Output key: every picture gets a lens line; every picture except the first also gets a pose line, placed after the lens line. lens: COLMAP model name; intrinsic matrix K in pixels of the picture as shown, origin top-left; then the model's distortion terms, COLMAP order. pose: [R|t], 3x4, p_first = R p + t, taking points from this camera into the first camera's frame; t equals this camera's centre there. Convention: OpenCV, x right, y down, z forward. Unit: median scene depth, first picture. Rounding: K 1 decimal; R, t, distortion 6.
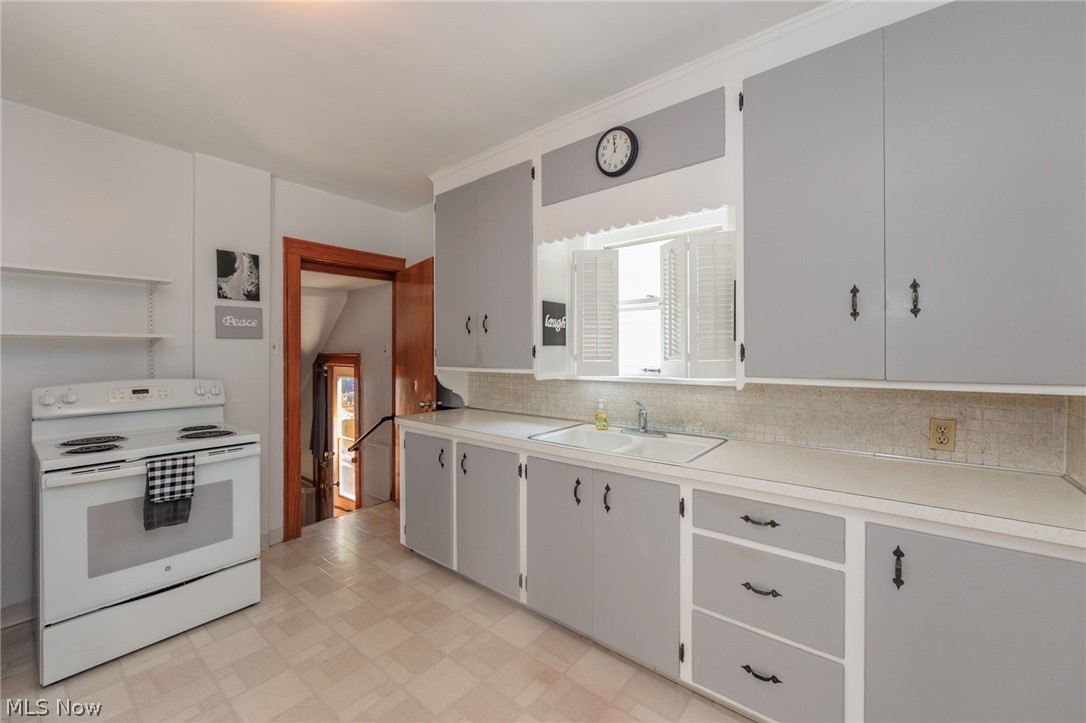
lens RADIAL K [[431.6, 0, 551.2], [0, 431.6, 354.8], [0, 0, 1]] dist [-0.002810, 0.000311]
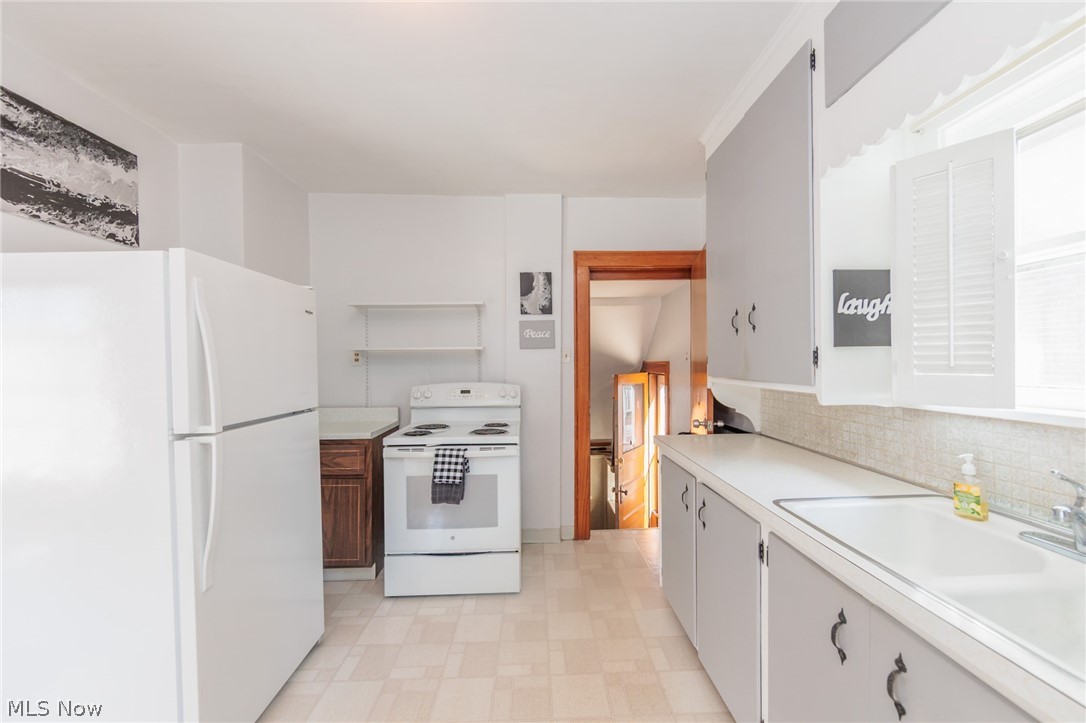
lens RADIAL K [[431.6, 0, 545.5], [0, 431.6, 363.7], [0, 0, 1]] dist [-0.002810, 0.000311]
pose [[0.650649, -0.000130, -0.759379, 0.168302], [0.002273, 0.999996, 0.001776, -0.000247], [0.759375, -0.002881, 0.650646, 0.320243]]
